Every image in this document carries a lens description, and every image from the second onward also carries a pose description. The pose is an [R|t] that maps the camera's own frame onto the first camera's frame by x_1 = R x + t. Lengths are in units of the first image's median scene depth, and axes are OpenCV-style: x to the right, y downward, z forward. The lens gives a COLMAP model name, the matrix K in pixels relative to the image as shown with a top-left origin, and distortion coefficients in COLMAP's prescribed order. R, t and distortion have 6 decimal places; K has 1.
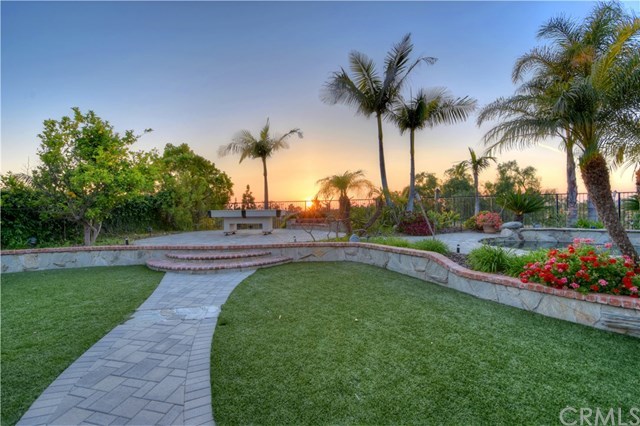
lens RADIAL K [[282.3, 0, 320.5], [0, 282.3, 208.8], [0, 0, 1]] dist [0.015664, -0.024609]
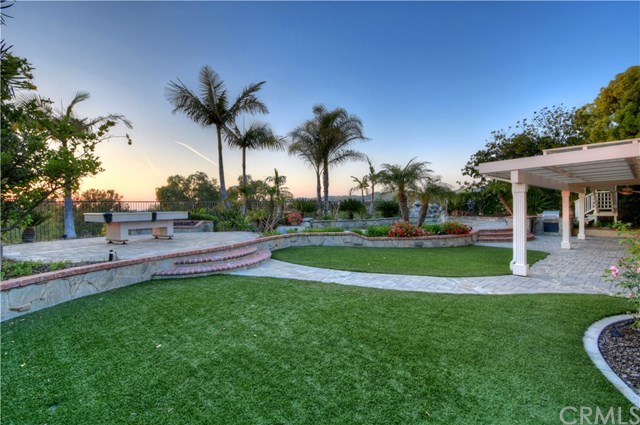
lens RADIAL K [[282.3, 0, 320.5], [0, 282.3, 208.3], [0, 0, 1]] dist [0.015664, -0.024609]
pose [[0.478776, 0.002954, 0.877932, -0.750059], [0.003683, 0.999979, -0.005373, -0.002258], [-0.877929, 0.005806, 0.478755, 0.117703]]
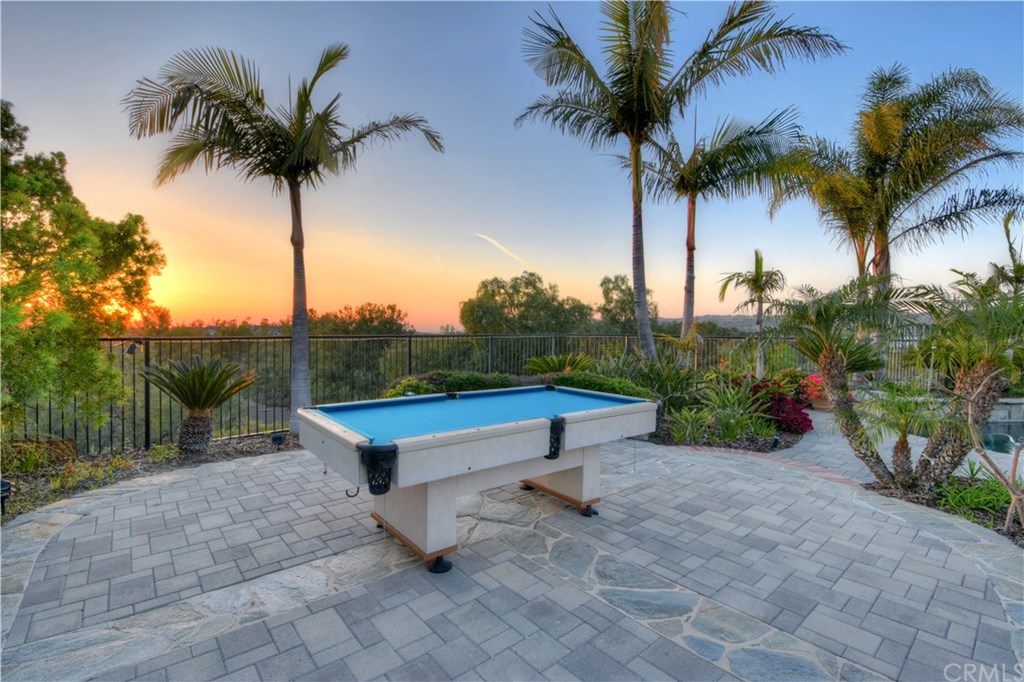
lens RADIAL K [[451.7, 0, 512.9], [0, 451.7, 334.3], [0, 0, 1]] dist [0.015664, -0.024609]
pose [[0.767270, 0.018011, 0.641072, -0.465463], [-0.023756, 0.999718, 0.000345, -0.050095], [-0.640885, -0.015494, 0.767481, 0.735501]]
